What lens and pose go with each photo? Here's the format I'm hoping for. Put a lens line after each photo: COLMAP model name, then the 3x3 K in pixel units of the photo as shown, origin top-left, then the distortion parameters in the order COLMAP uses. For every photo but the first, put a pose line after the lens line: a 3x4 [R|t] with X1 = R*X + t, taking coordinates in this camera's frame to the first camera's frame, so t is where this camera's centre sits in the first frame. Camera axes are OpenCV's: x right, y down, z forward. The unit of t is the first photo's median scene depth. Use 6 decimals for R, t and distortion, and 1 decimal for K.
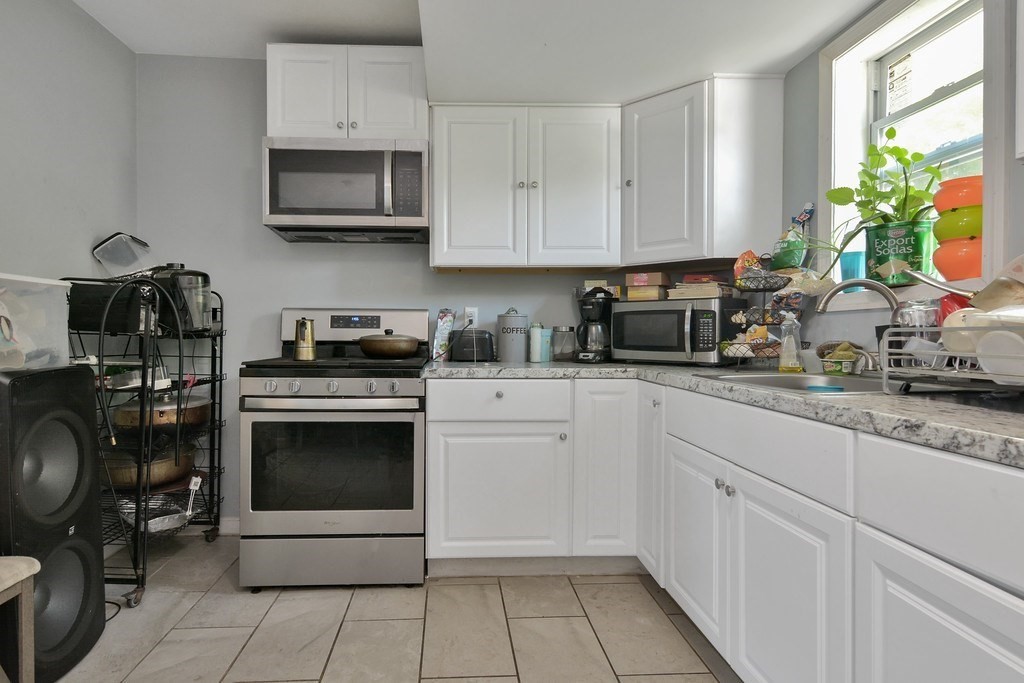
lens RADIAL K [[536.9, 0, 456.1], [0, 536.9, 340.2], [0, 0, 1]] dist [0.002442, -0.000808]
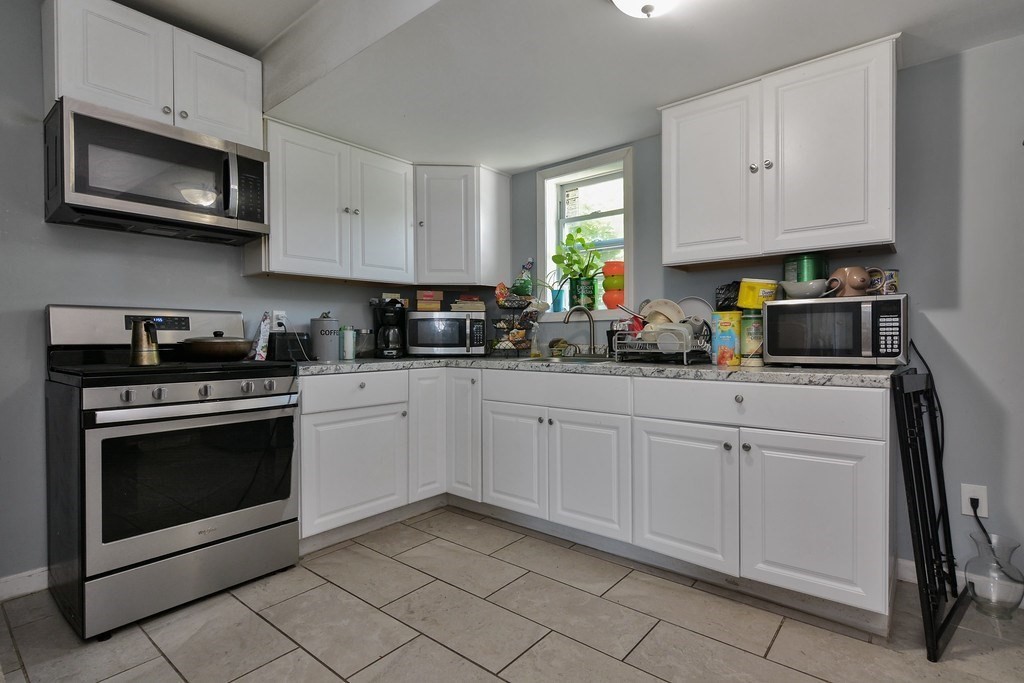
lens RADIAL K [[500.3, 0, 522.3], [0, 500.3, 339.9], [0, 0, 1]] dist [0.000261, -0.000386]
pose [[0.663113, -0.010144, 0.748450, -0.503983], [0.013094, 0.999912, 0.001951, 0.001039], [-0.748404, 0.008506, 0.663188, -0.025365]]
